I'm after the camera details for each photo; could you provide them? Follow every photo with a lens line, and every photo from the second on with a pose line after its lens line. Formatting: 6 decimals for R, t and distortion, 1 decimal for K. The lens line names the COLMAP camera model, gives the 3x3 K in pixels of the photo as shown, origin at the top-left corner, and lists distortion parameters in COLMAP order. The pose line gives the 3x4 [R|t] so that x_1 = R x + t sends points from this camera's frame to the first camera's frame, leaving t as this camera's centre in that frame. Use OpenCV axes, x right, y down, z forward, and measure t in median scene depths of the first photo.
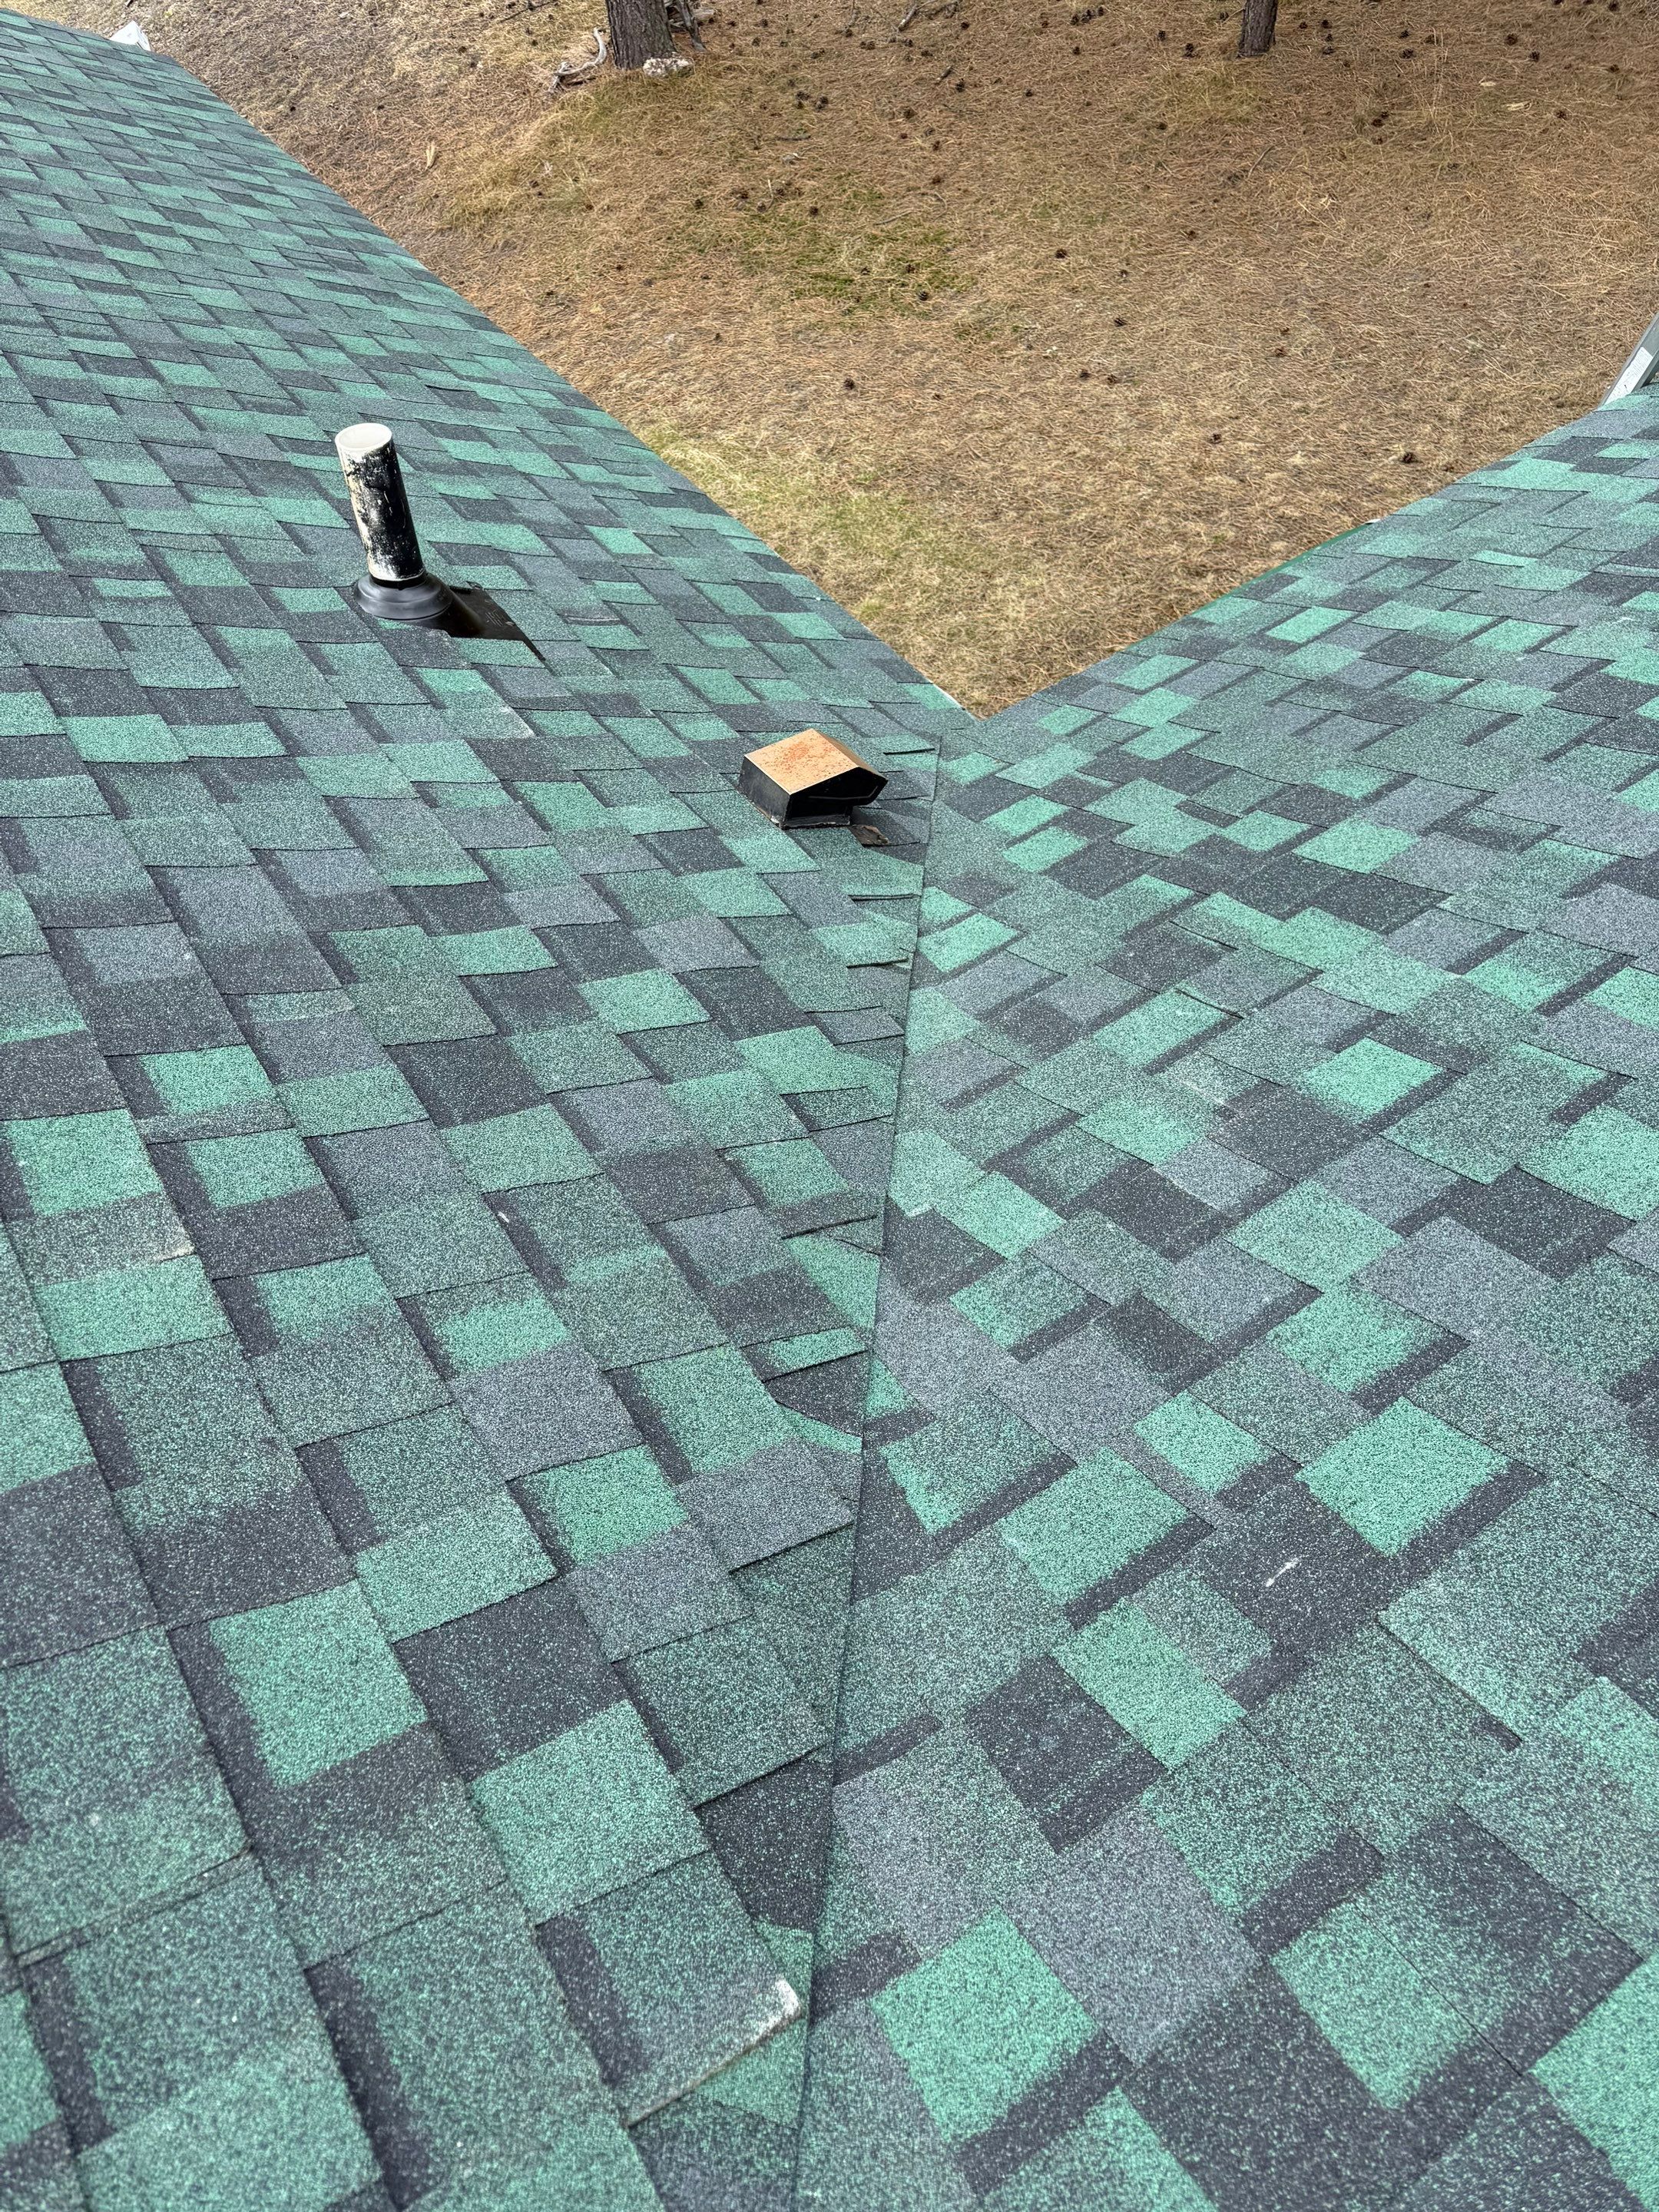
lens RADIAL K [[1568.9, 0, 824.7], [0, 1568.9, 1108.5], [0, 0, 1]] dist [0.046732, -0.069232]
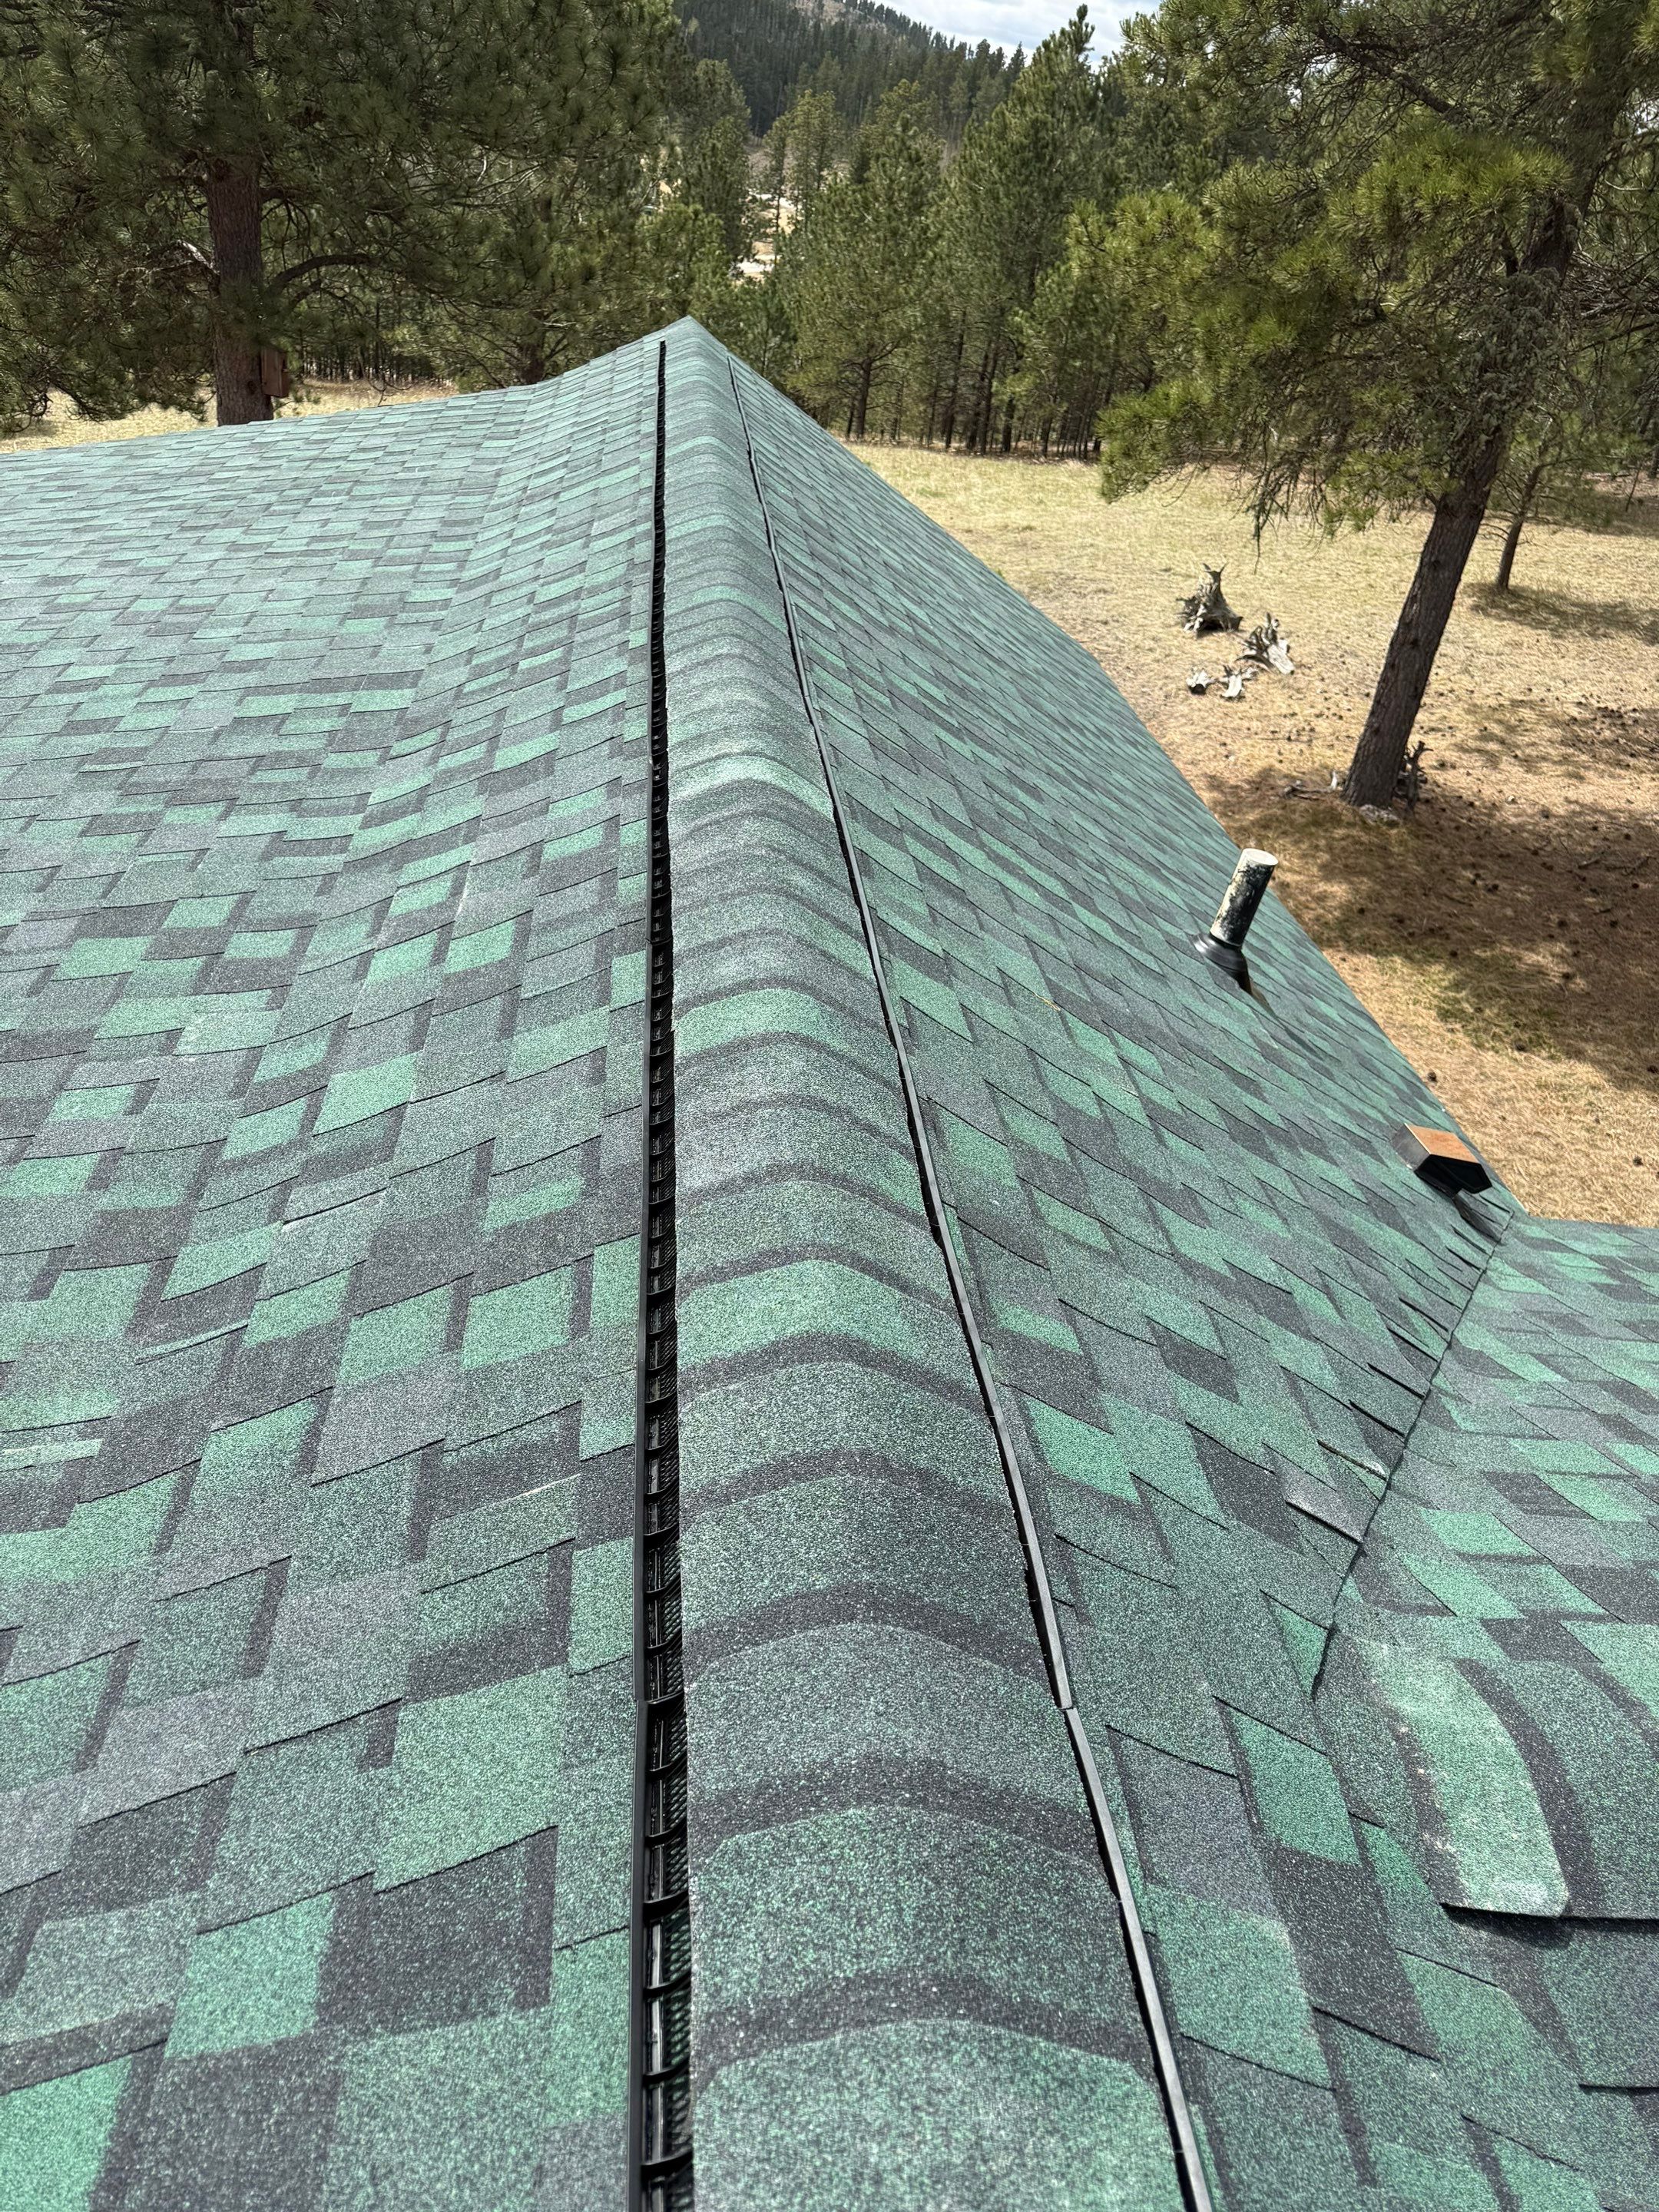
lens RADIAL K [[1568.9, 0, 834.7], [0, 1568.9, 1115.6], [0, 0, 1]] dist [0.046732, -0.069232]
pose [[0.855612, 0.436654, -0.277958, -0.024144], [-0.507017, 0.815121, -0.280200, 0.107114], [0.104219, 0.380672, 0.918818, -0.097143]]
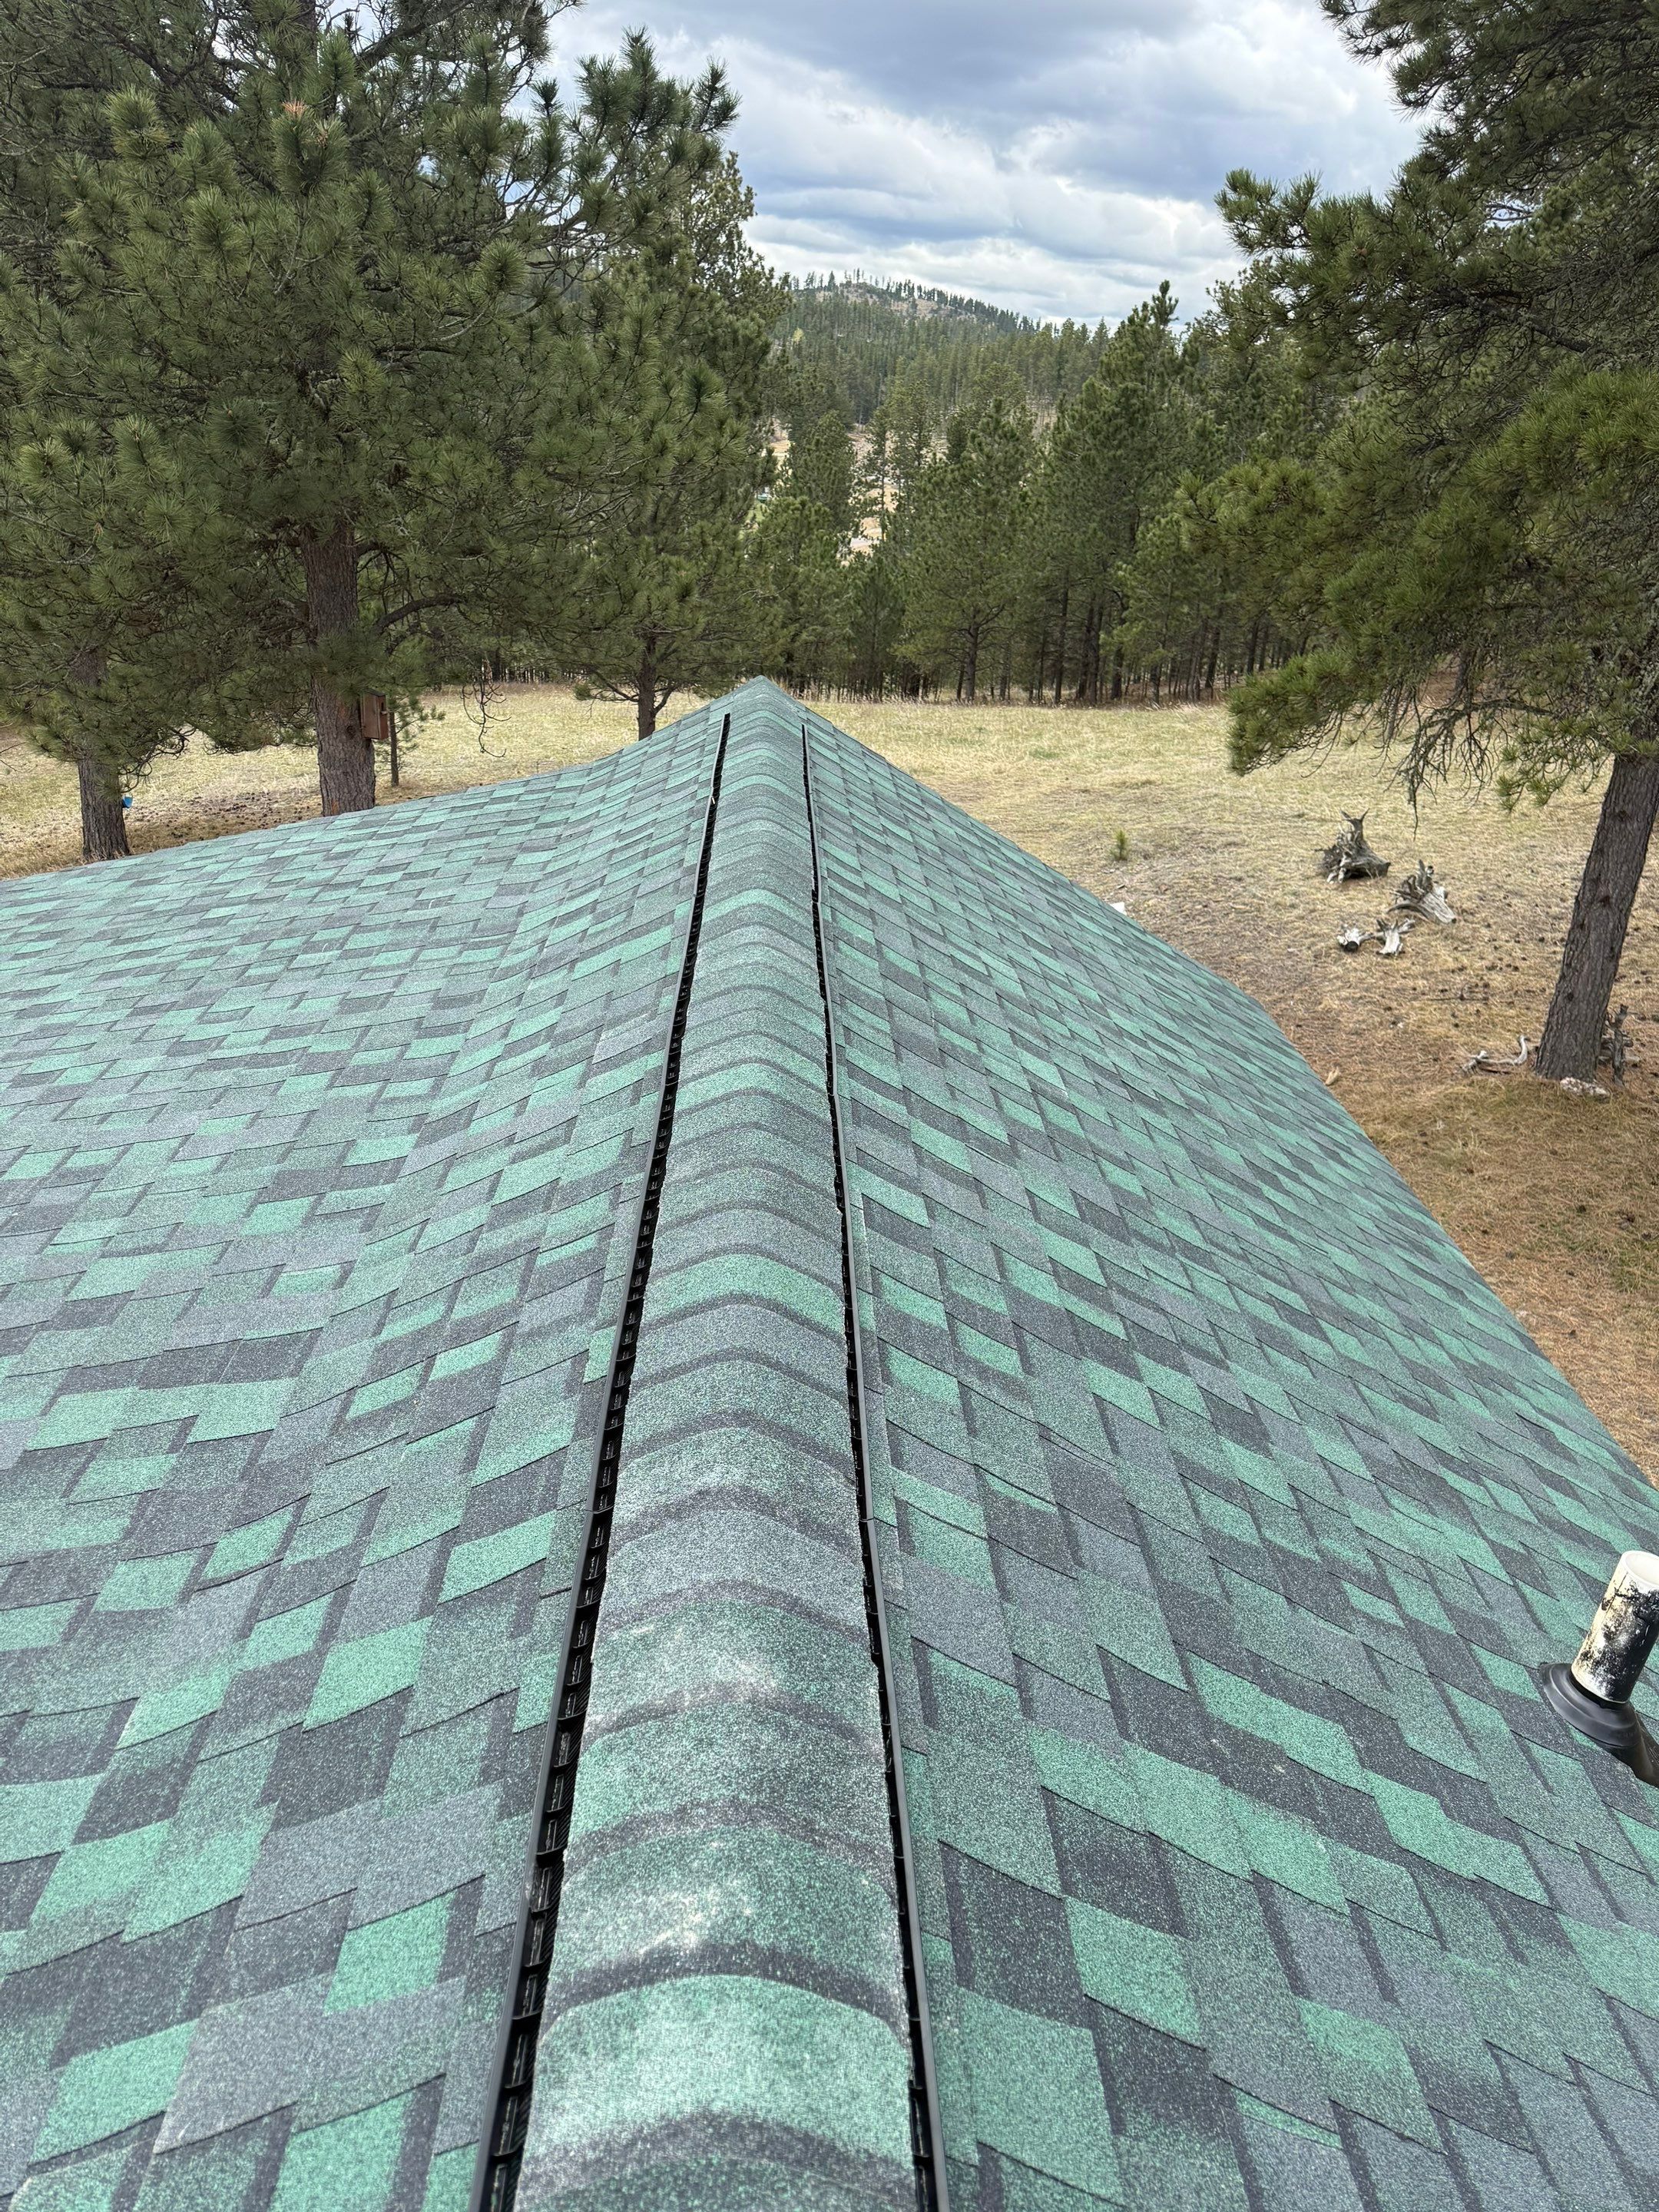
lens RADIAL K [[1568.9, 0, 806.0], [0, 1568.9, 1107.1], [0, 0, 1]] dist [0.046732, -0.069232]
pose [[0.835659, 0.346456, -0.426196, -0.096838], [-0.503759, 0.792664, -0.343380, -0.012545], [0.218864, 0.501649, 0.836927, -0.017398]]
